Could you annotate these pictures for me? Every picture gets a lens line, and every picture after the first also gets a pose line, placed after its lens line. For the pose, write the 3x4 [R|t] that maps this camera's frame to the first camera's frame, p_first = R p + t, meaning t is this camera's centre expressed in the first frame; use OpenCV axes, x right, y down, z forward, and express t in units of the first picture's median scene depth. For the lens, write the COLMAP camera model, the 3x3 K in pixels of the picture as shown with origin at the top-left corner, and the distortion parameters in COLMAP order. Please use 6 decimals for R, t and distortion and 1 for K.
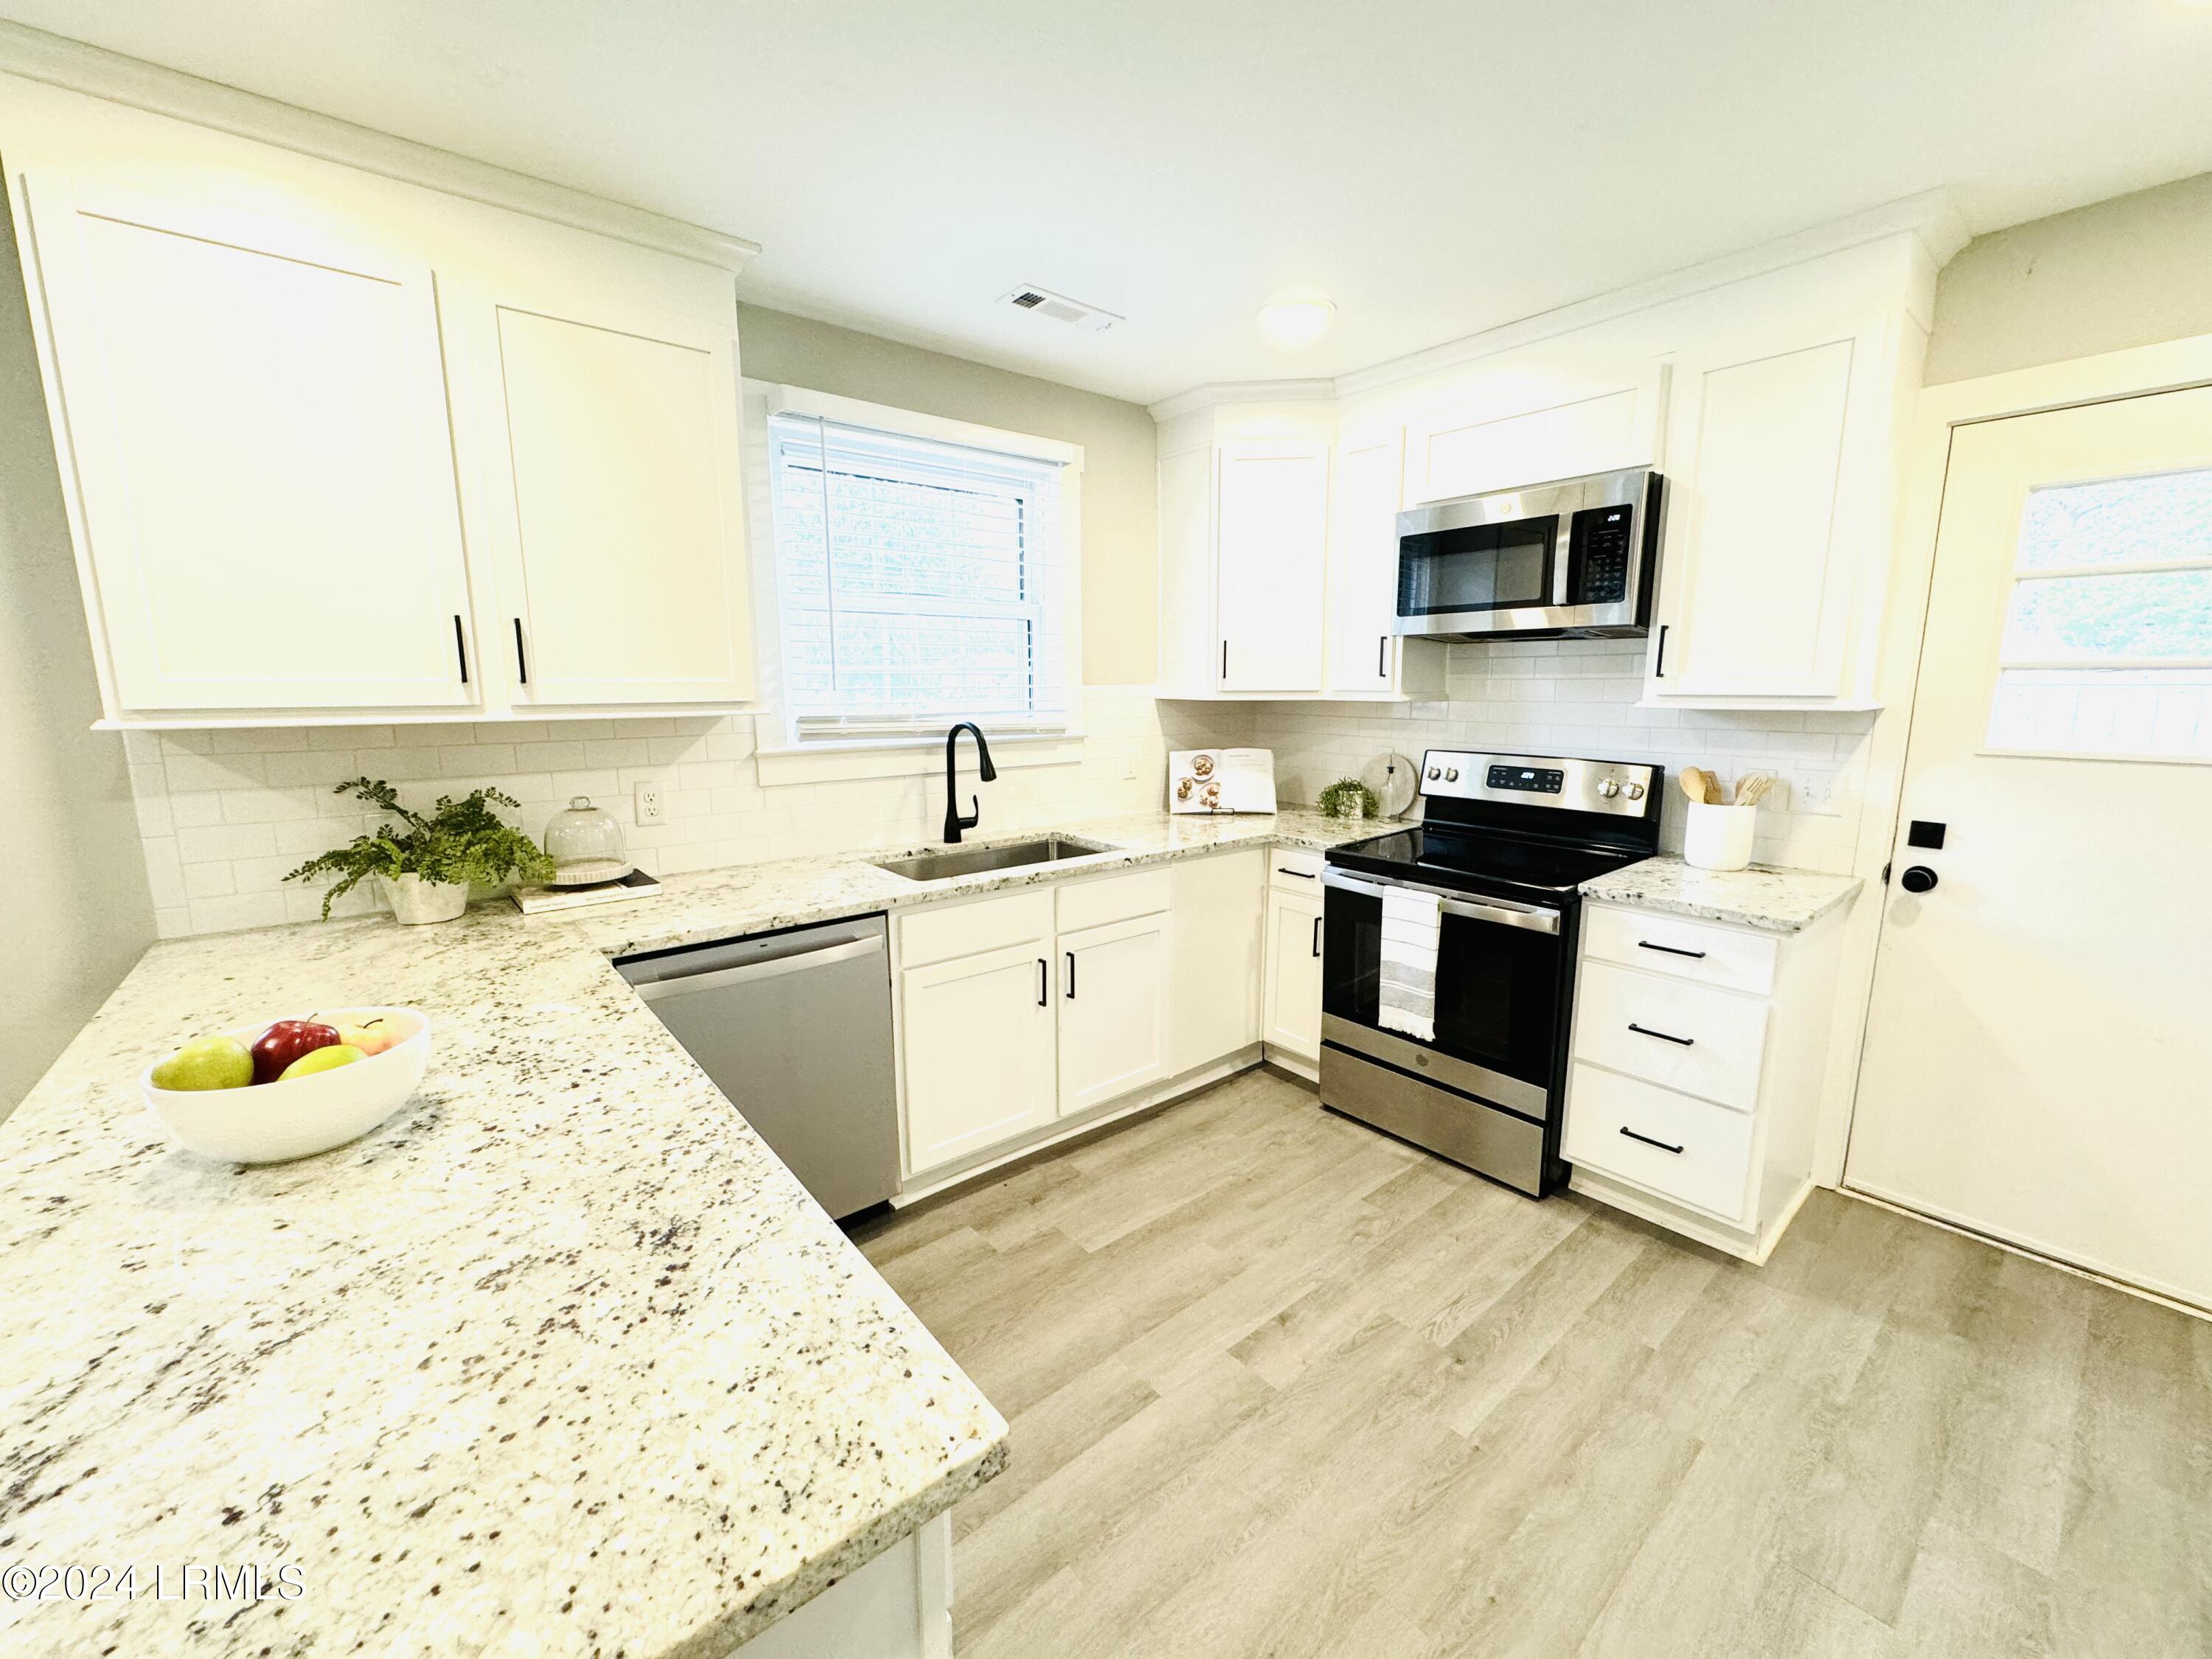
lens RADIAL K [[887.7, 0, 1106.0], [0, 887.7, 829.5], [0, 0, 1]] dist [0.014047, -0.000012]
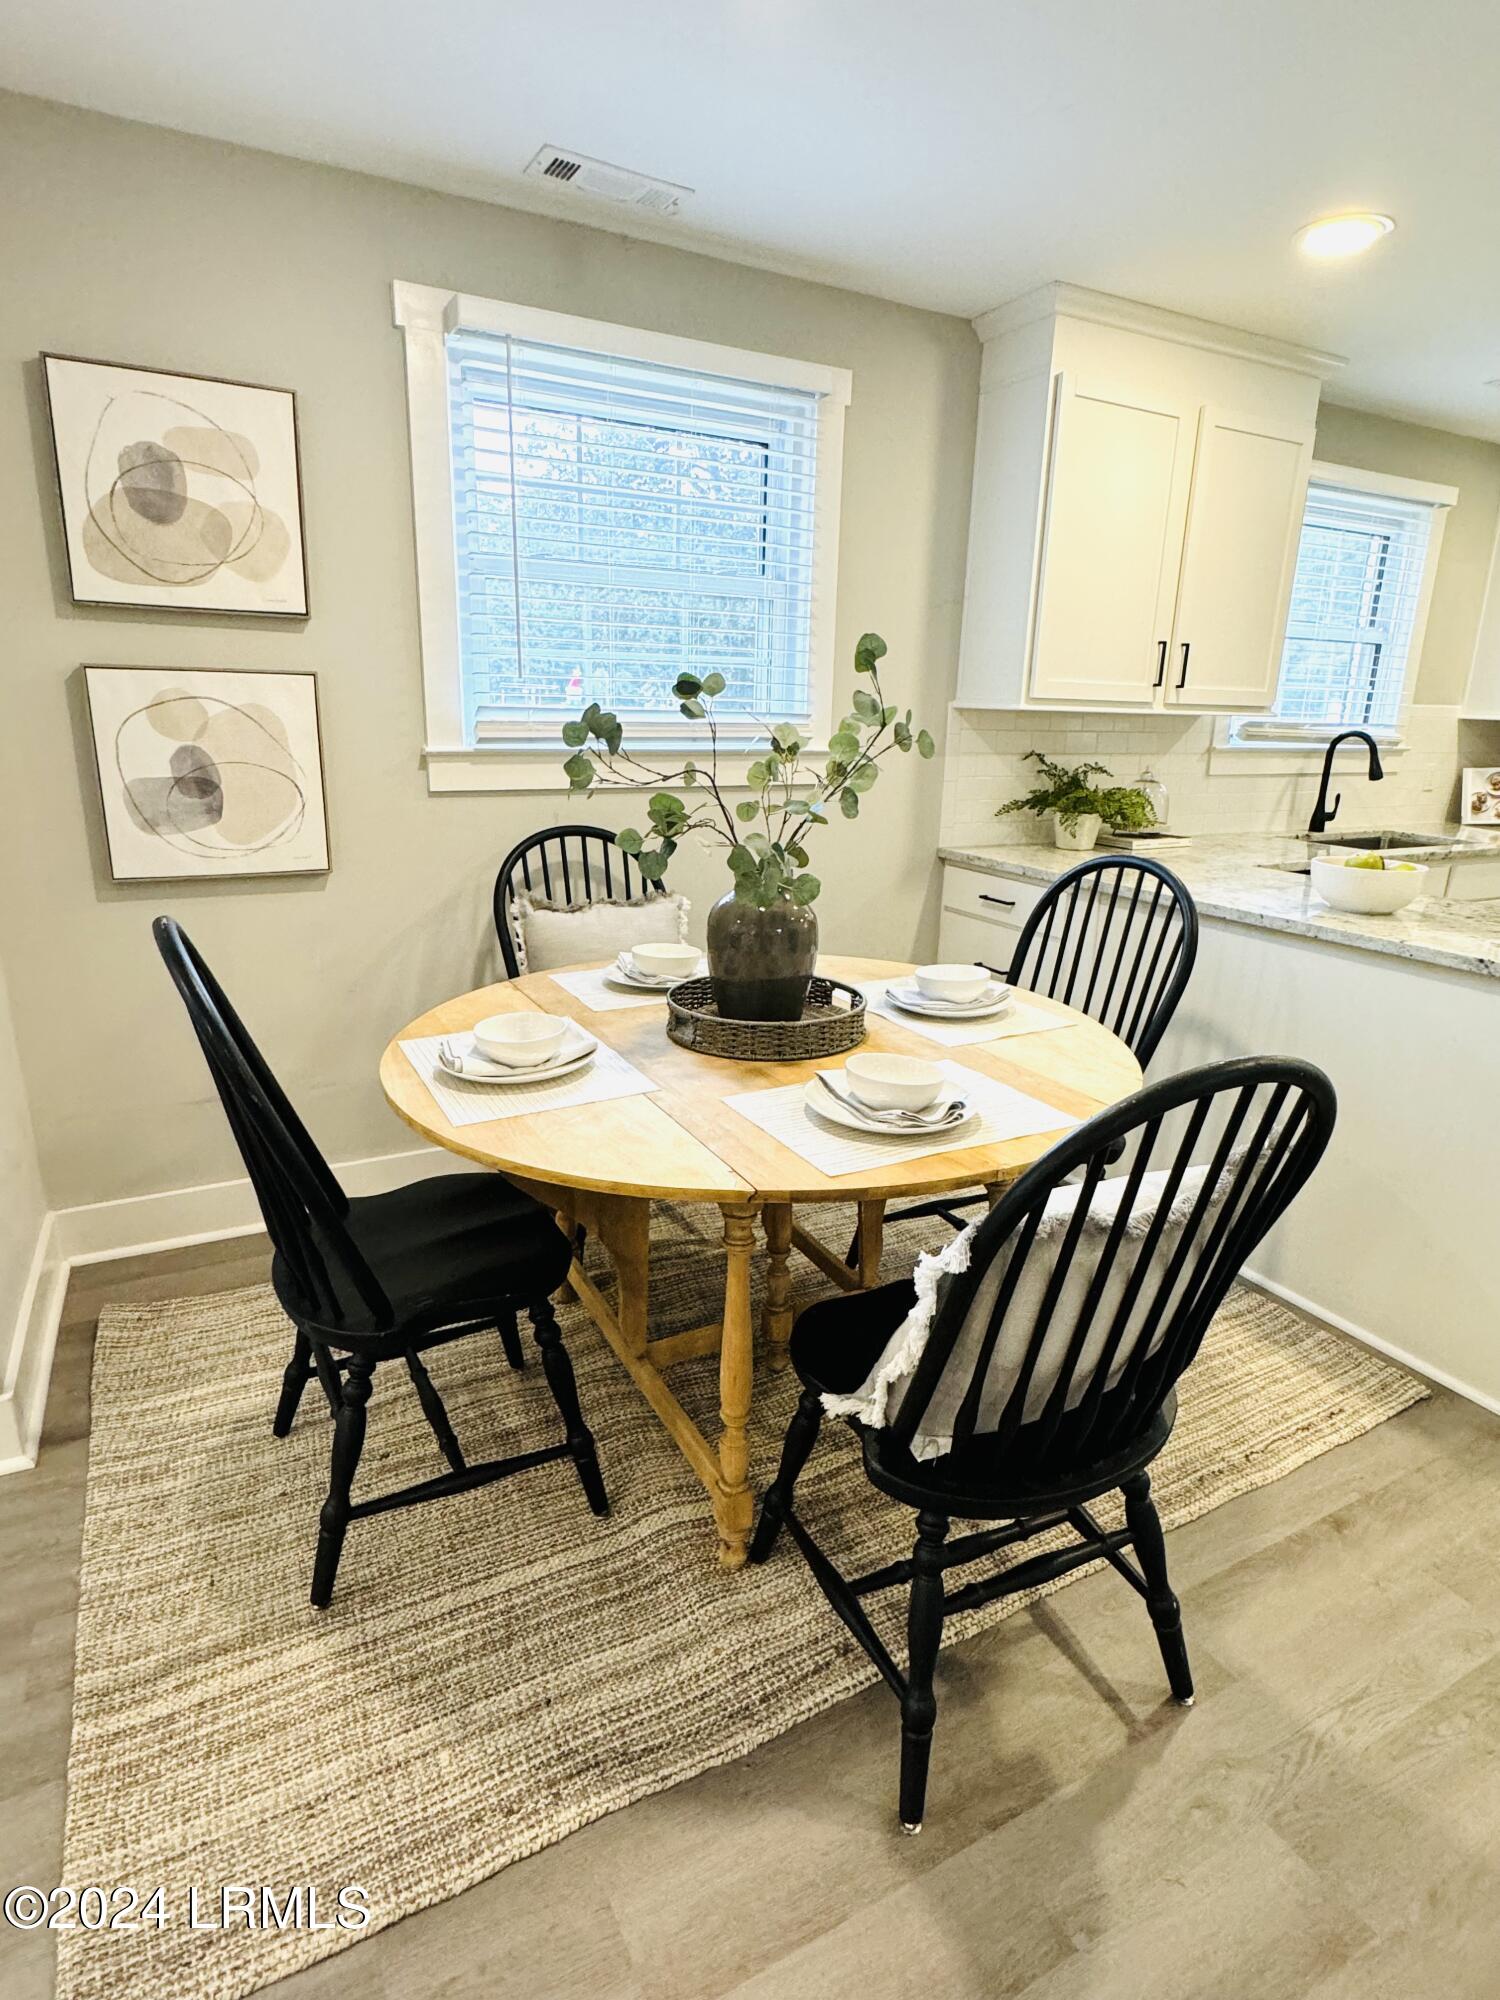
lens RADIAL K [[1061.6, 0, 750.0], [0, 1061.6, 1000.0], [0, 0, 1]] dist [-0.001013, -0.000082]
pose [[0.979364, 0.084131, -0.183763, -0.647099], [-0.063429, 0.991249, 0.115770, 0.123879], [0.191895, -0.101725, 0.976129, -0.594517]]
